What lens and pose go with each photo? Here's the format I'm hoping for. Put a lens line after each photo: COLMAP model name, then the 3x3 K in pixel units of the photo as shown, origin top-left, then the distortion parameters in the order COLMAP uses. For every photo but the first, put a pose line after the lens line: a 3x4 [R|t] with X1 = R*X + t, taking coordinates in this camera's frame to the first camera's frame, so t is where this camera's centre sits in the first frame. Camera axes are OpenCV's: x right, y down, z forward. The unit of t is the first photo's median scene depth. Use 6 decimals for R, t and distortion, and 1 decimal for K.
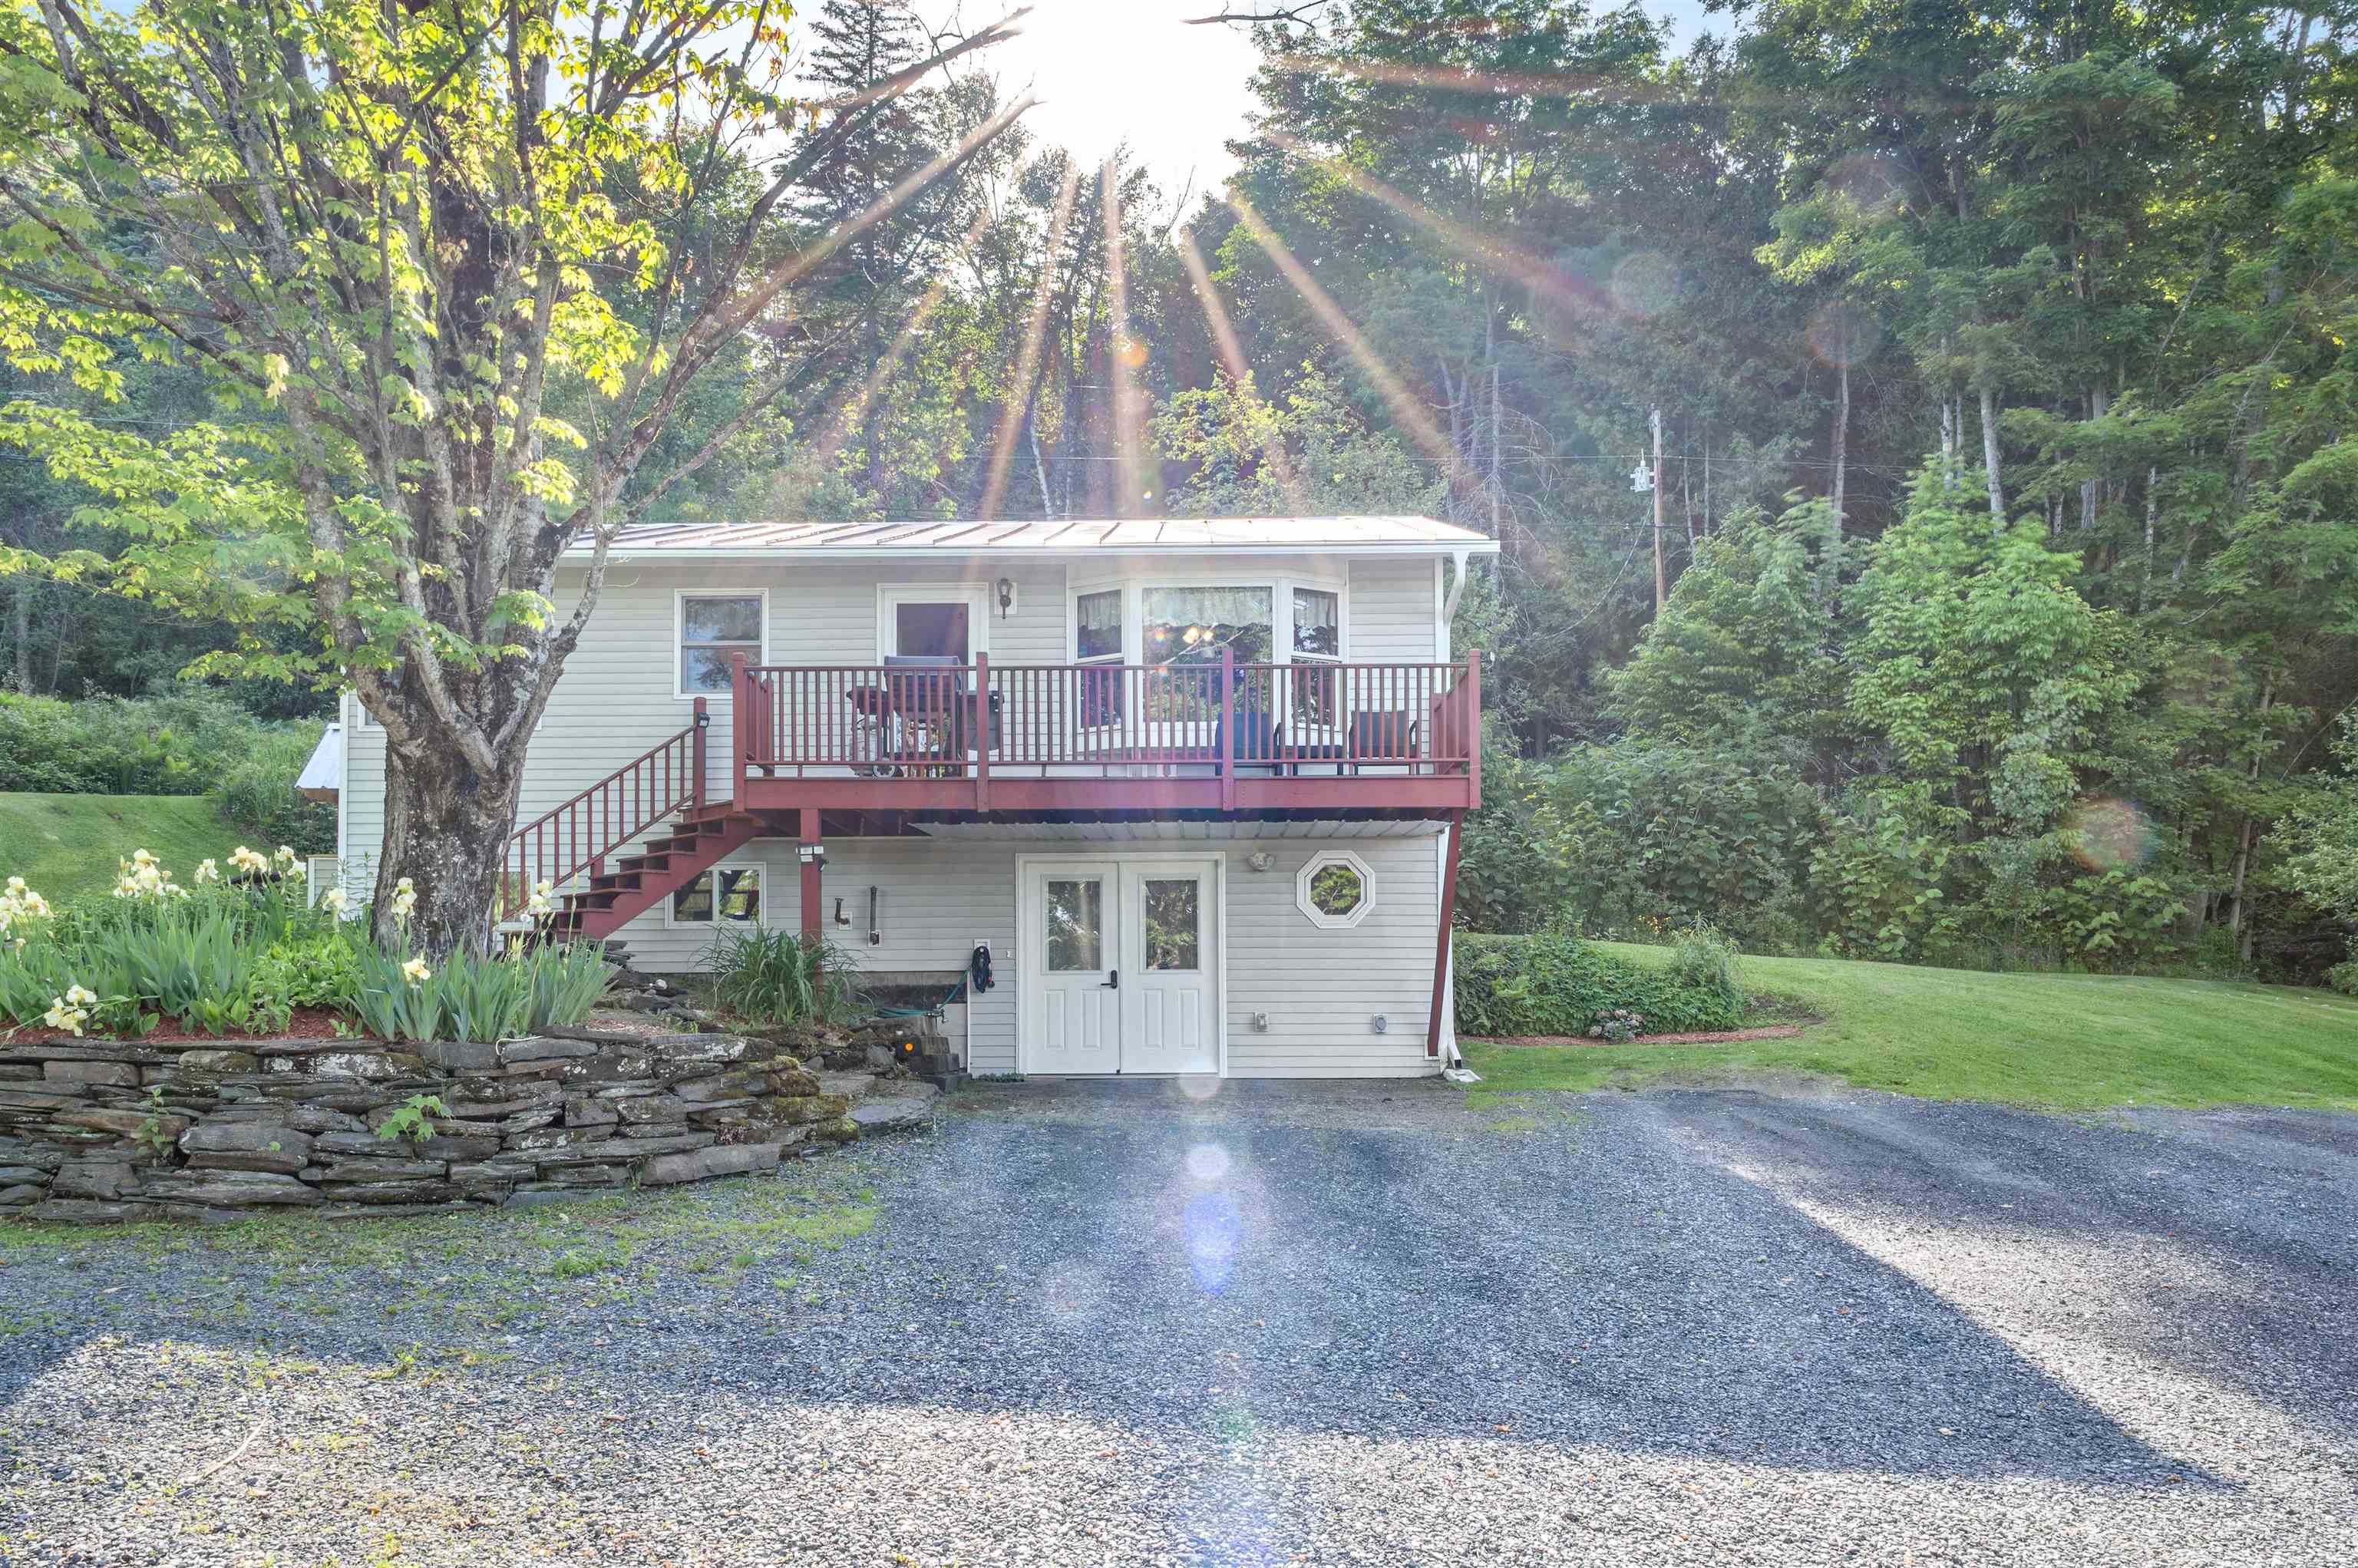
lens RADIAL K [[1754.6, 0, 1170.3], [0, 1754.6, 872.4], [0, 0, 1]] dist [0.007558, 0.003361]
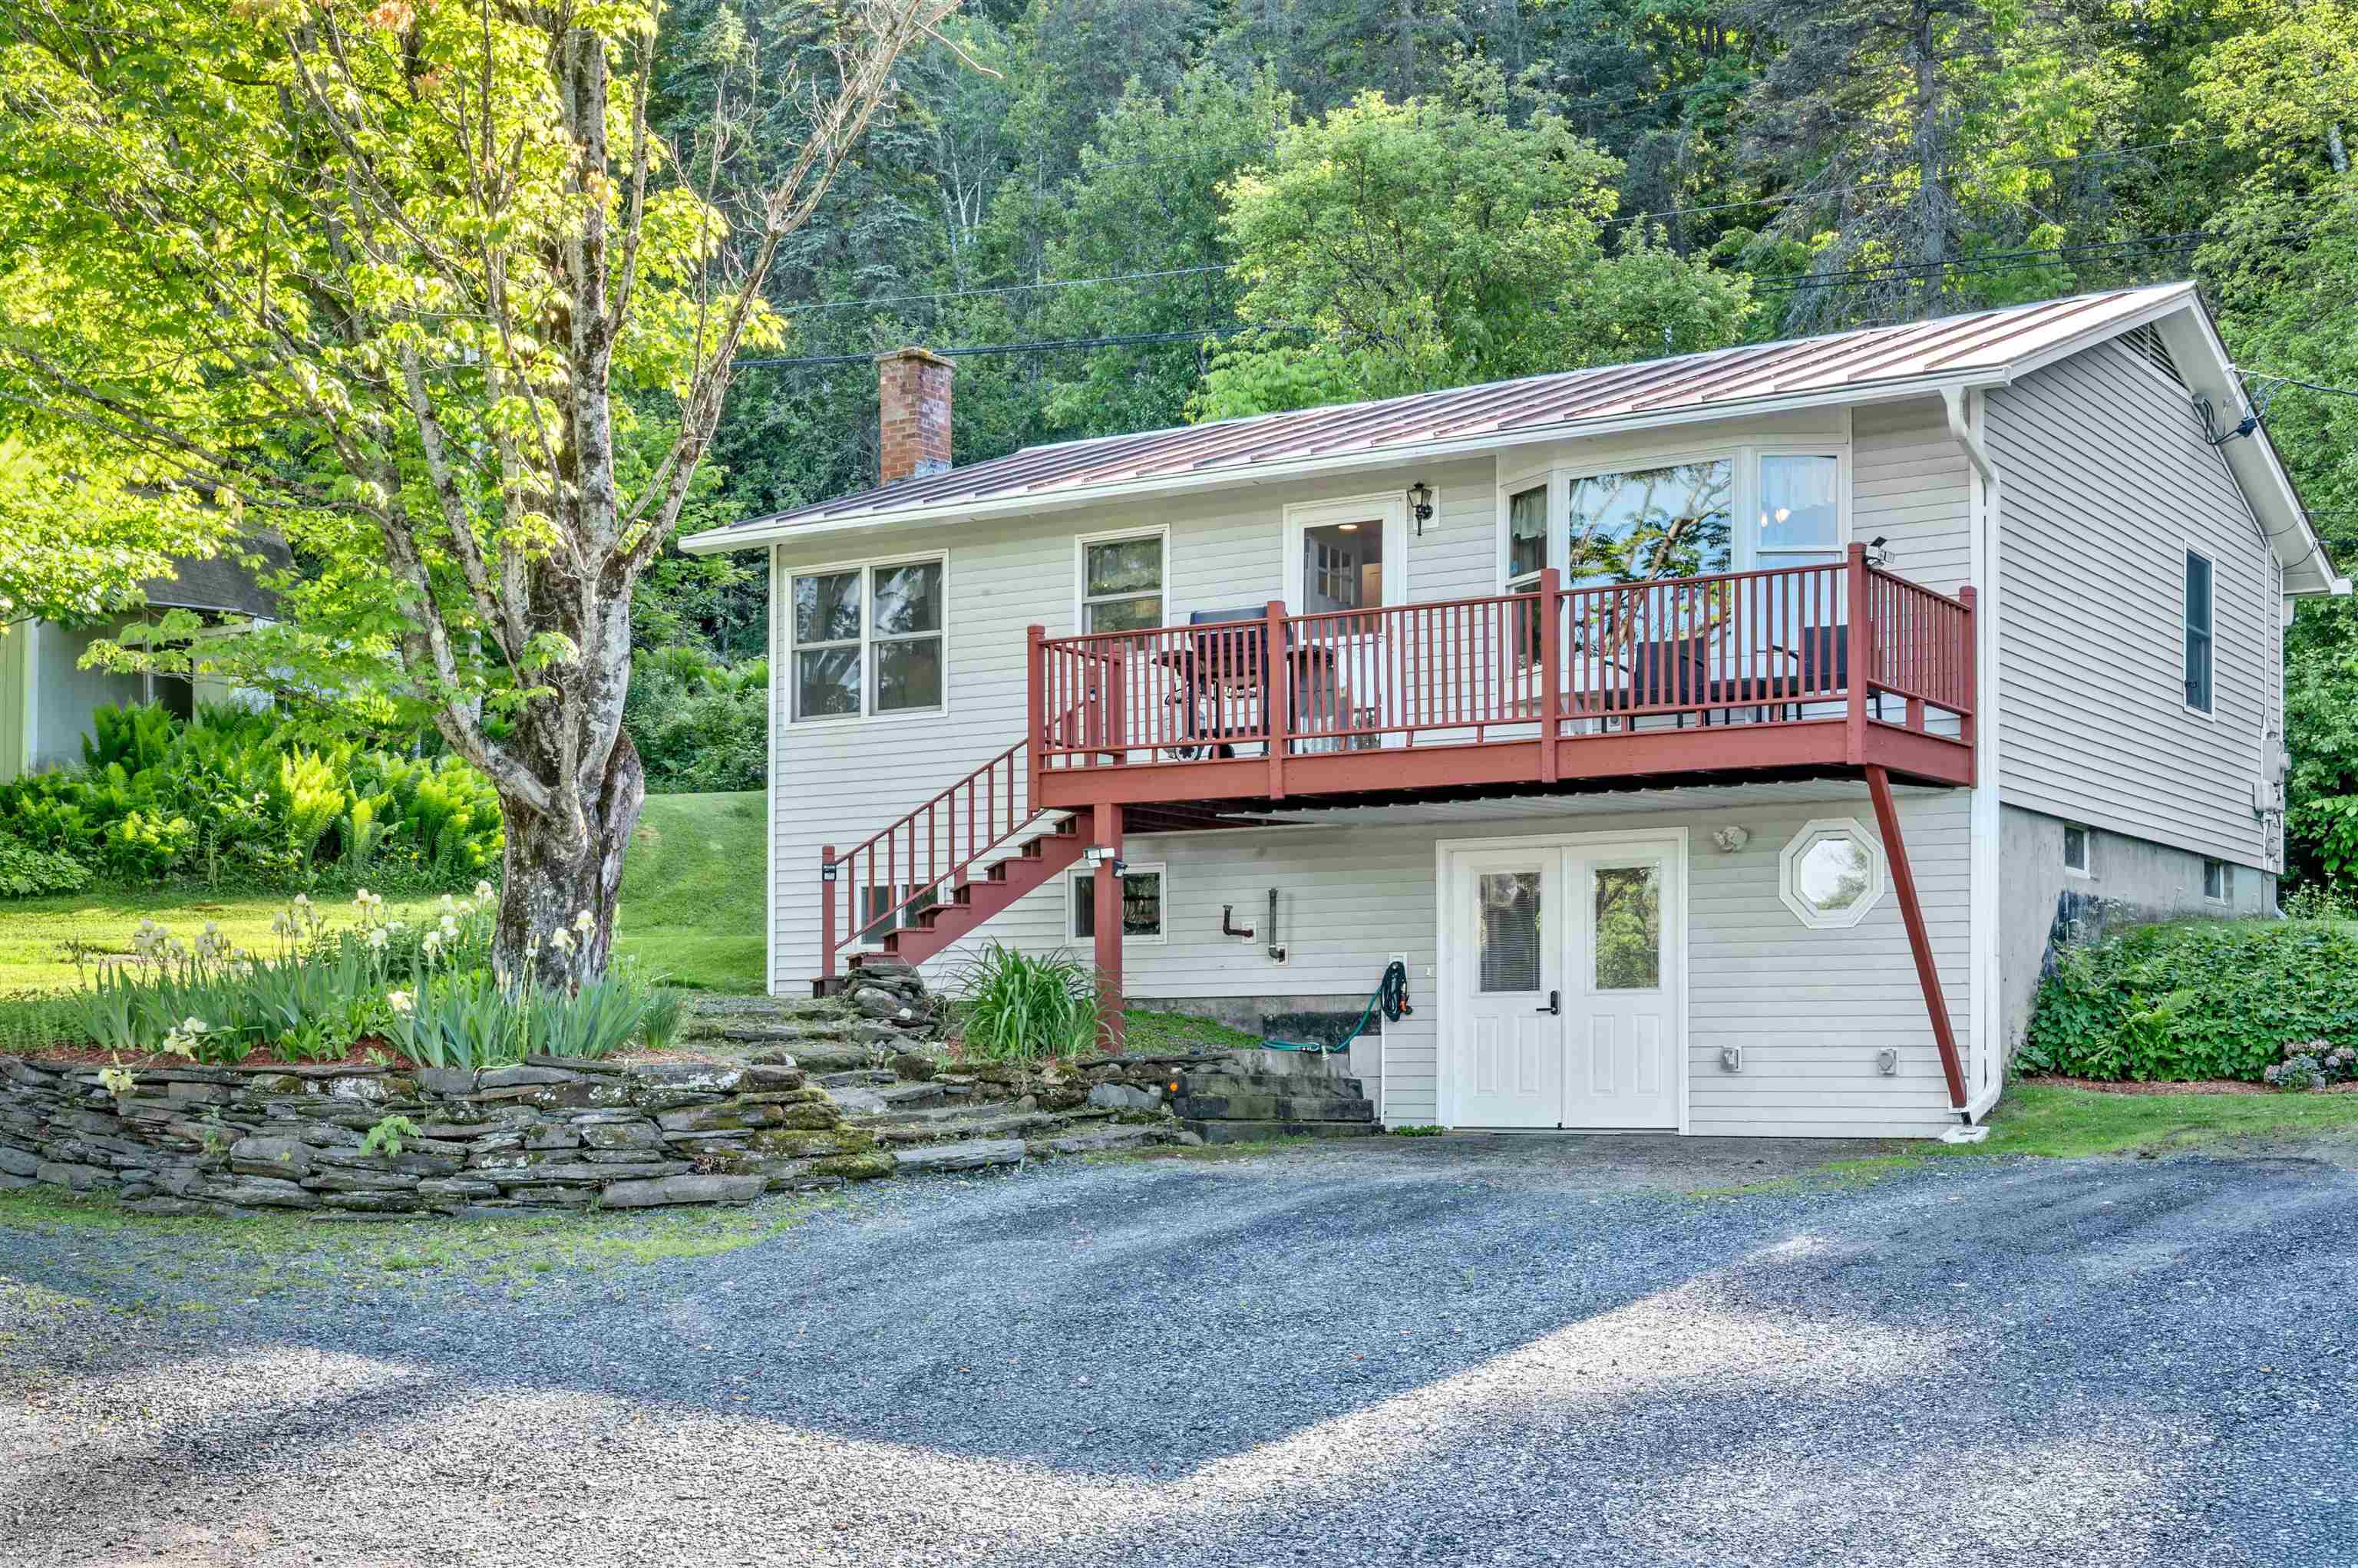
lens RADIAL K [[3002.4, 0, 1179.0], [0, 3002.4, 784.0], [0, 0, 1]] dist [-0.017842, -0.022518]
pose [[0.843156, -0.048125, -0.535511, 0.850236], [0.041584, 0.998840, -0.024289, -0.013169], [0.536059, -0.001789, 0.844179, -0.278522]]
